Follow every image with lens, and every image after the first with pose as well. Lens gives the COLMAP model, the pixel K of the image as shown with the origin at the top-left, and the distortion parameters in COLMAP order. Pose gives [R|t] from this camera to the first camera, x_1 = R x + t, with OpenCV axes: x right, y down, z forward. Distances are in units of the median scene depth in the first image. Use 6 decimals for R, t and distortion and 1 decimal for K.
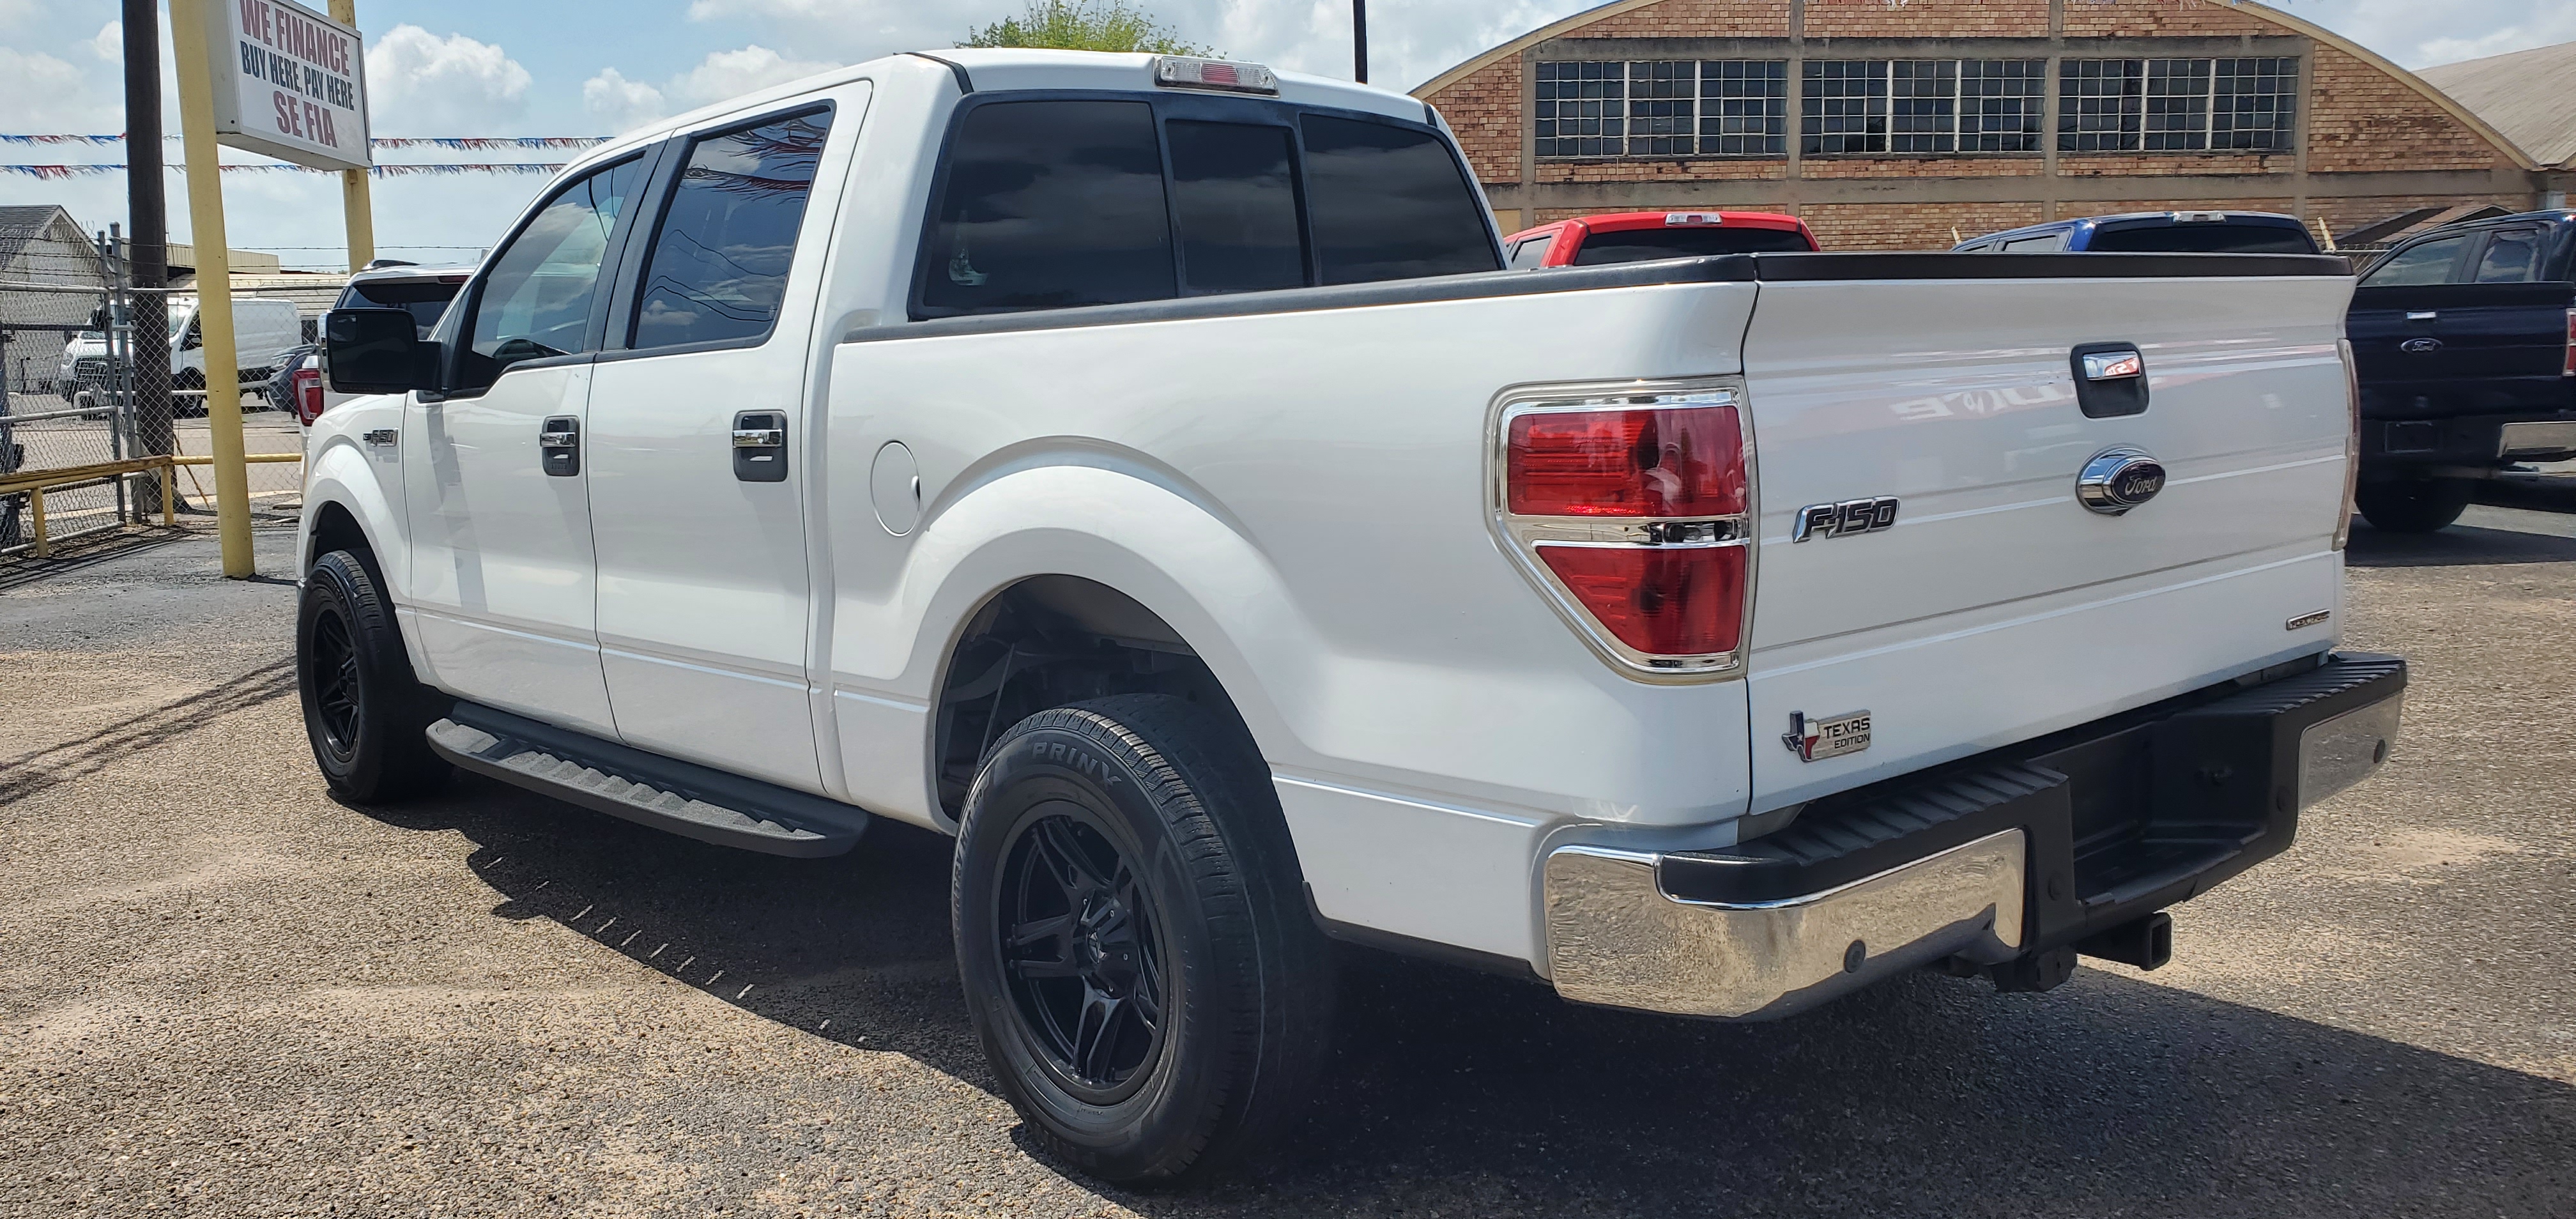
lens RADIAL K [[2023.7, 0, 1266.0], [0, 2023.7, 674.5], [0, 0, 1]] dist [0.014370, -0.010503]
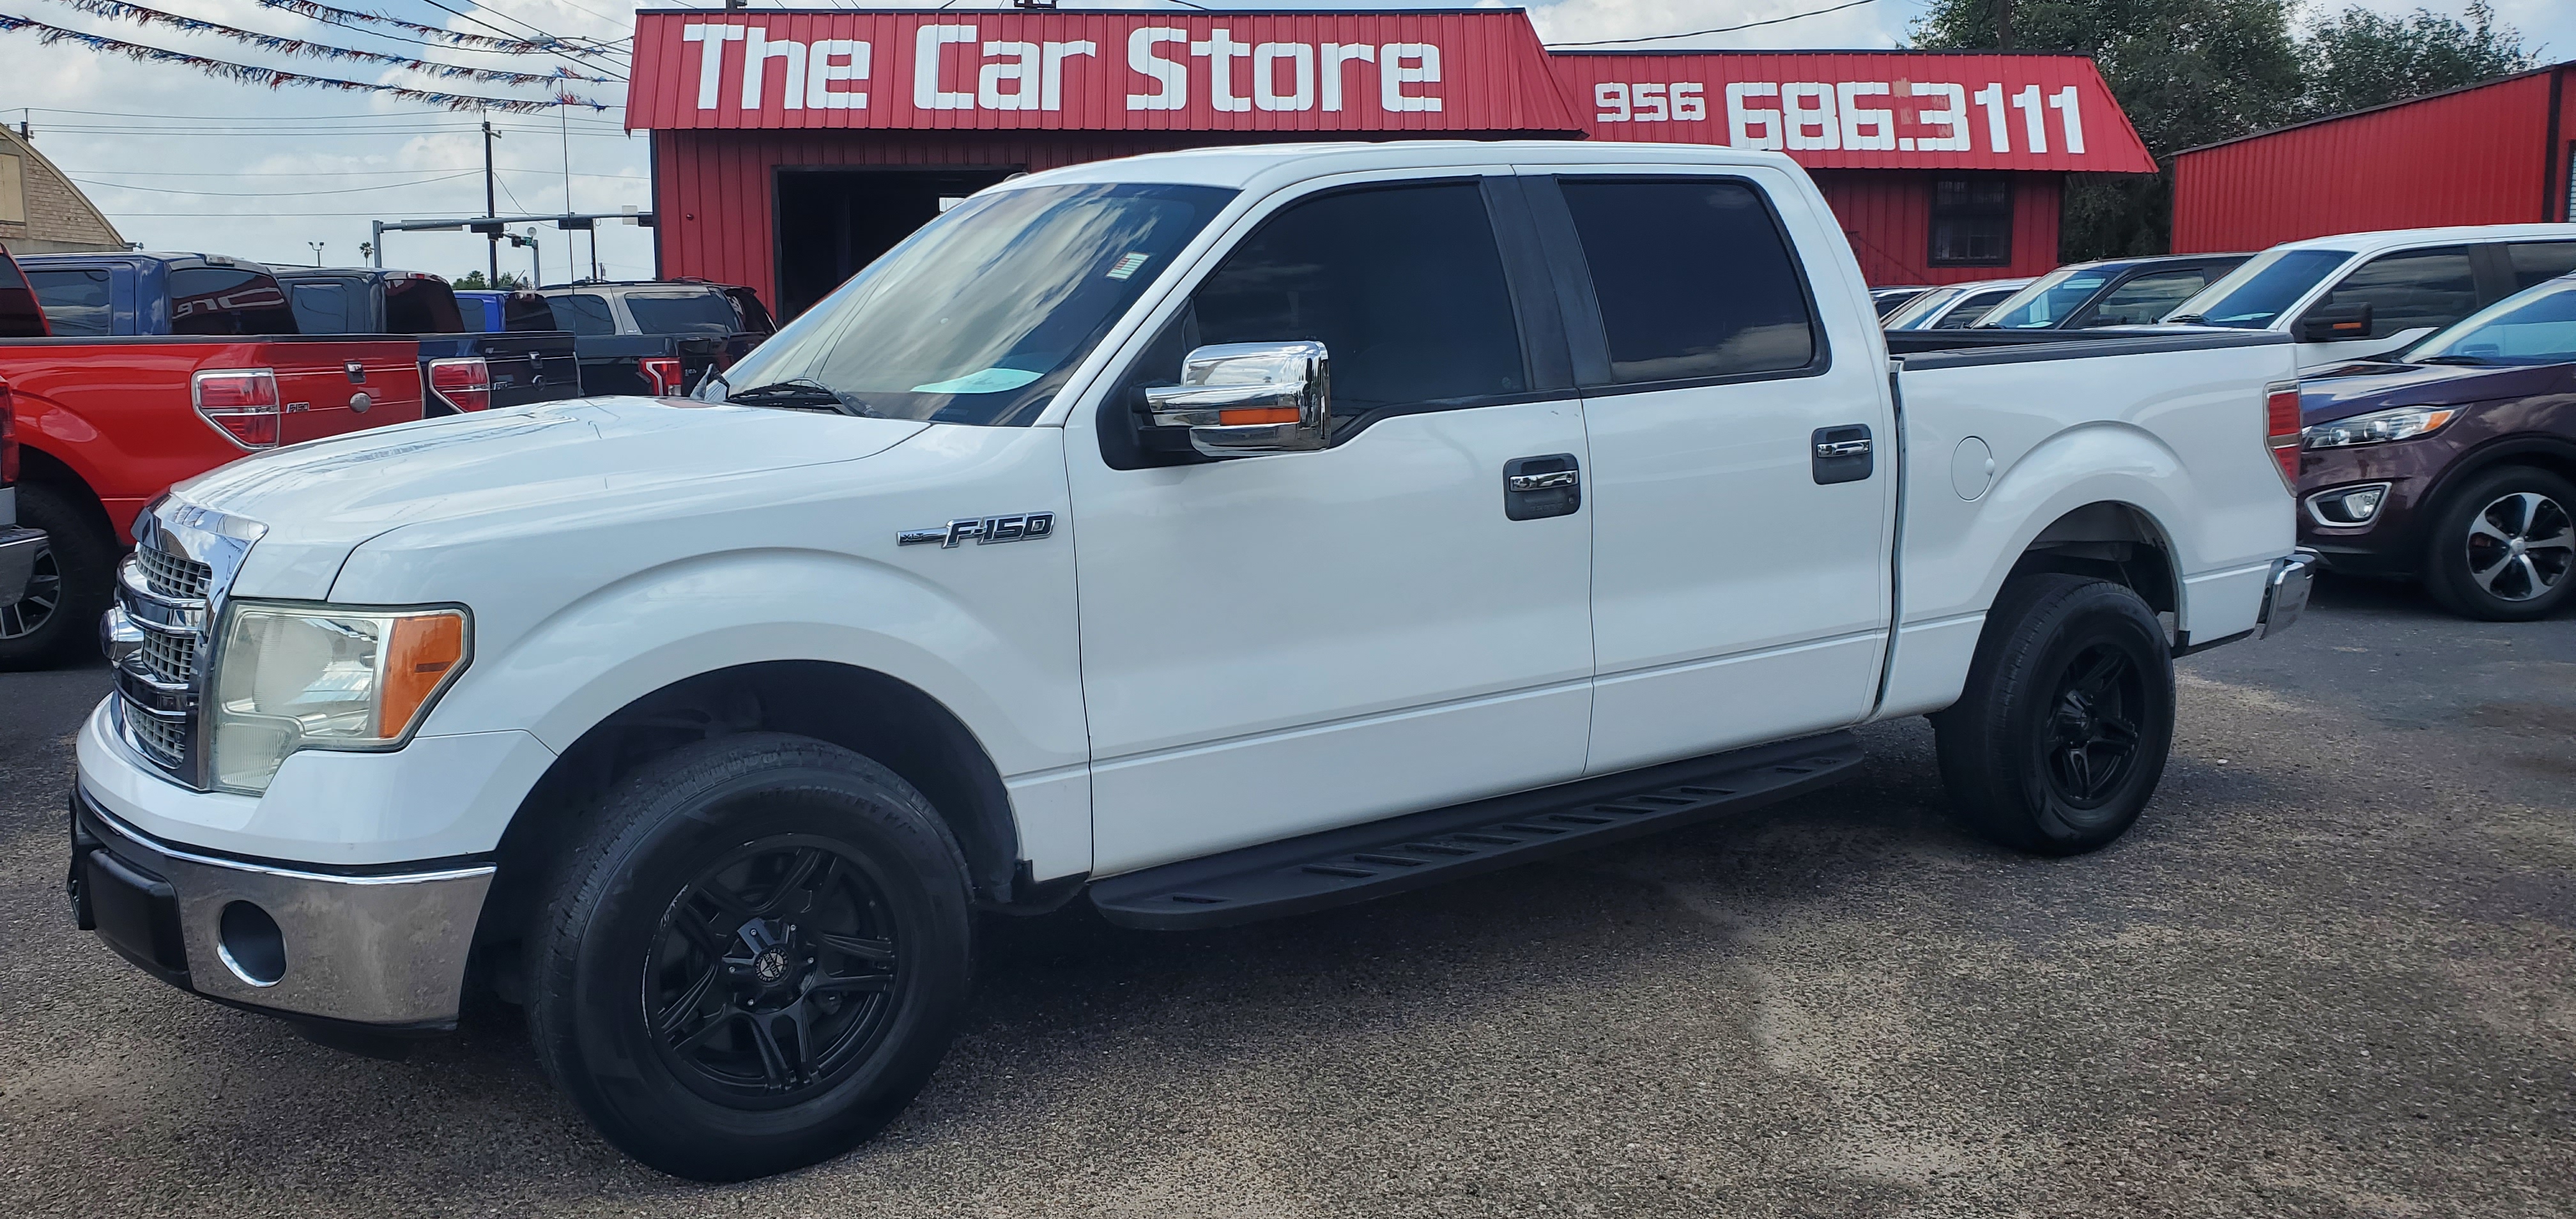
lens RADIAL K [[2023.7, 0, 1266.0], [0, 2023.7, 674.5], [0, 0, 1]] dist [0.014370, -0.010503]
pose [[0.125677, -0.152121, 0.980339, -0.182509], [0.171308, 0.976658, 0.129589, -0.024104], [-0.977169, 0.151654, 0.148803, 0.139925]]
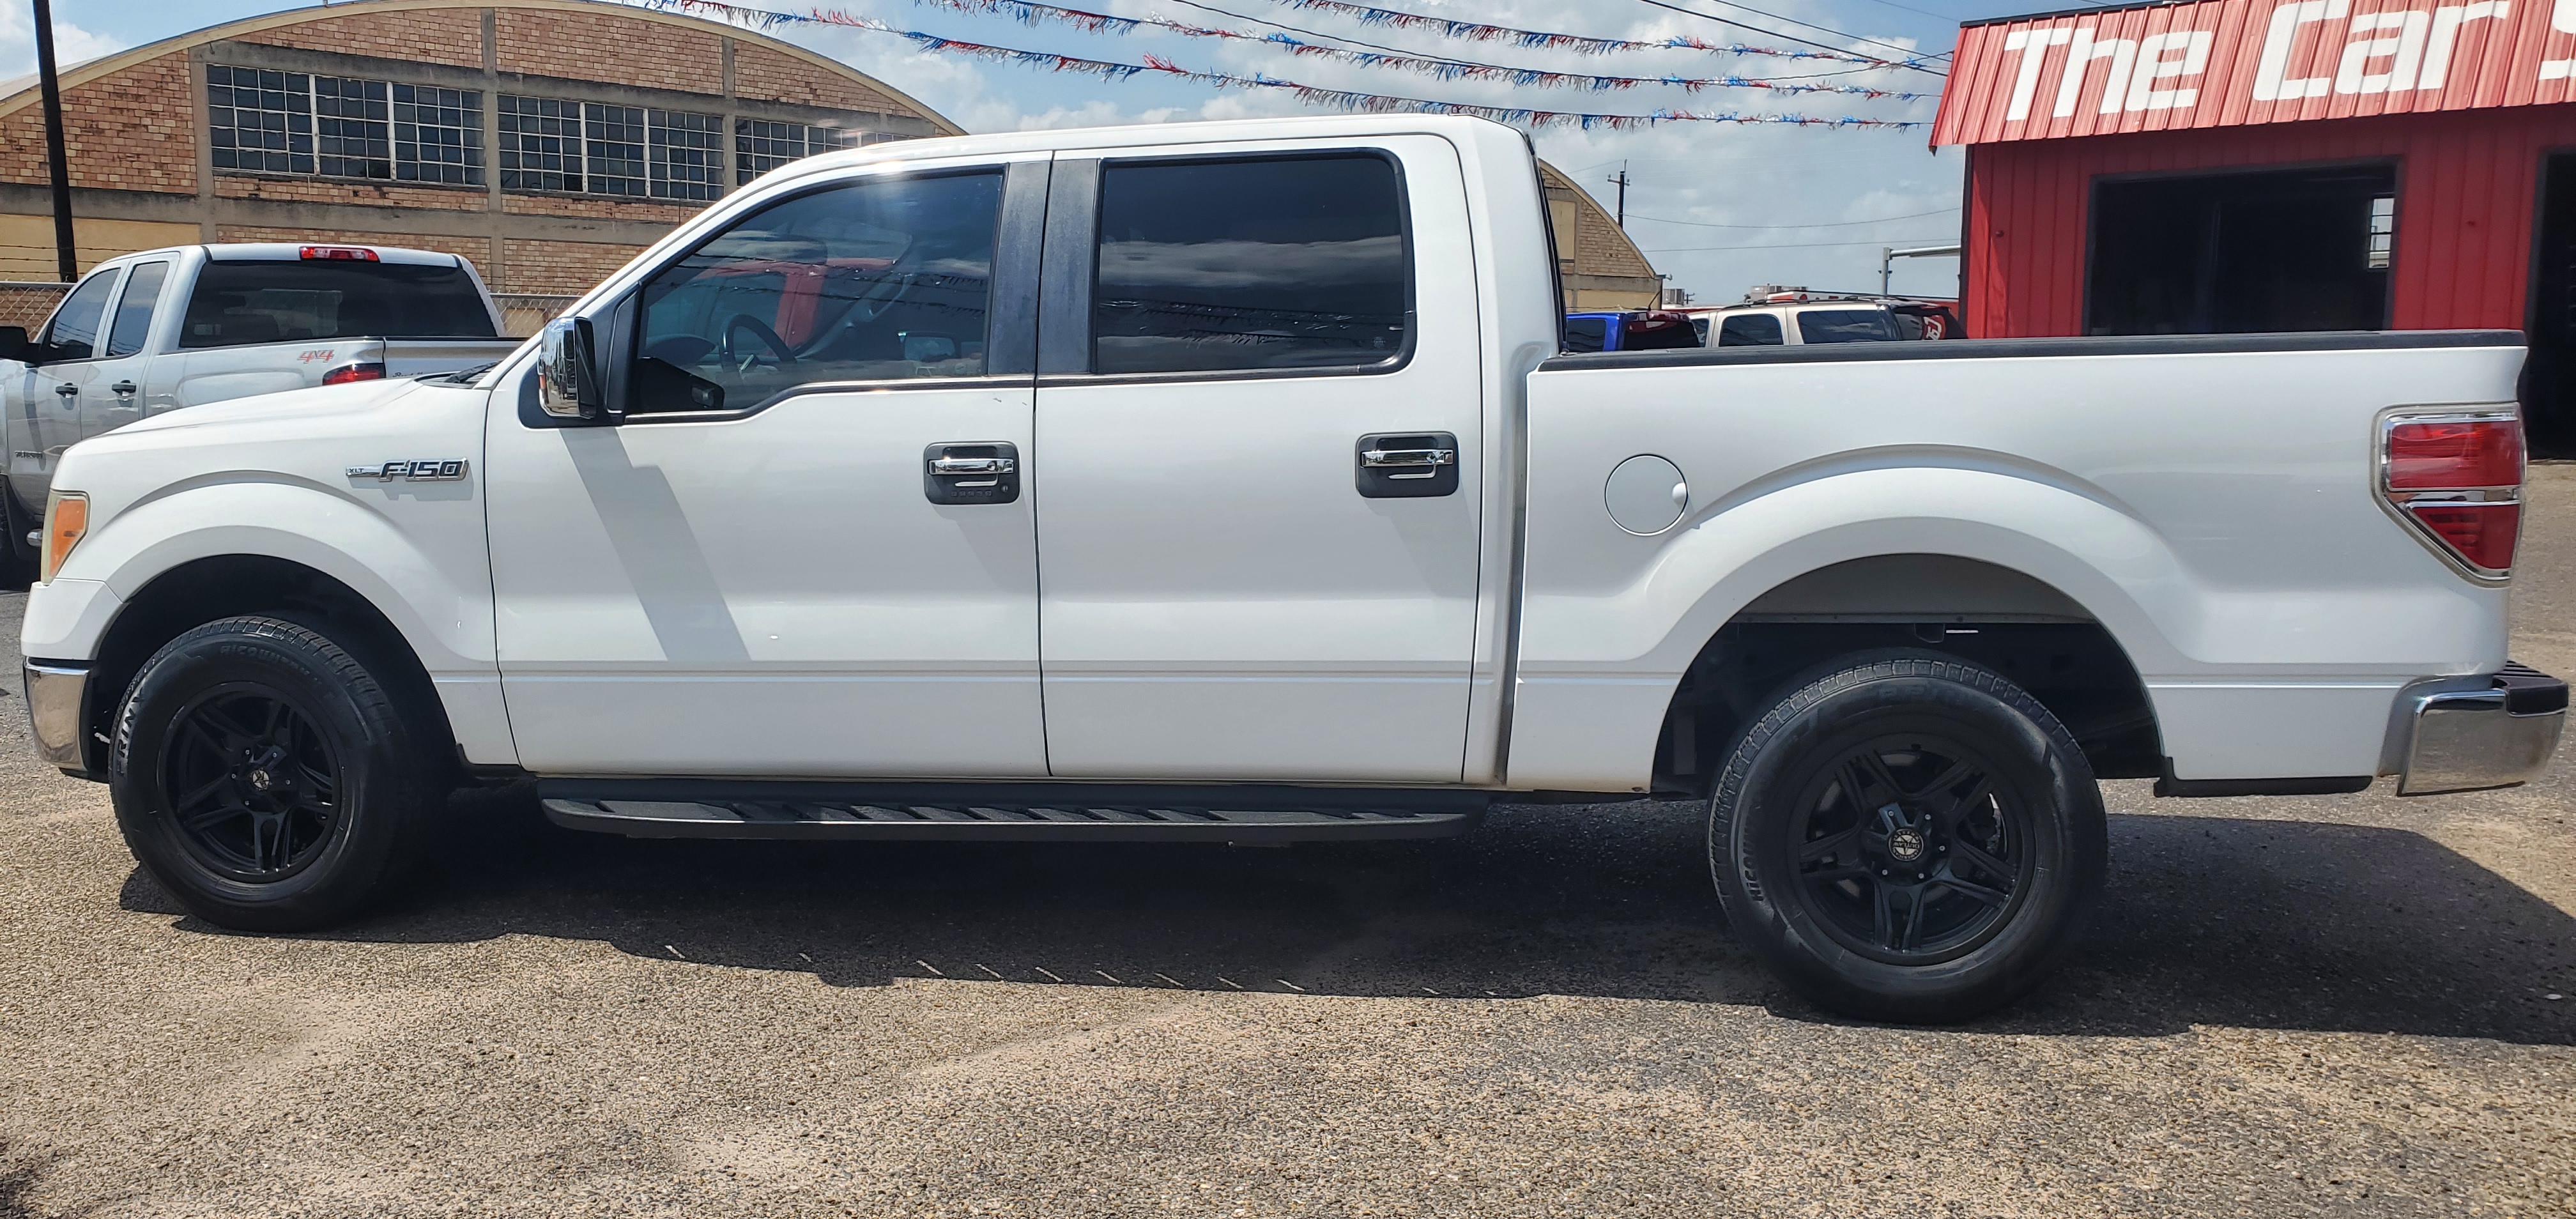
lens RADIAL K [[2019.4, 0, 1175.1], [0, 2019.4, 691.8], [0, 0, 1]] dist [0.012795, 0.015716]
pose [[0.776834, -0.084179, 0.624054, -0.122180], [0.089708, 0.995711, 0.022641, -0.003243], [-0.623283, 0.038394, 0.781053, 0.027737]]
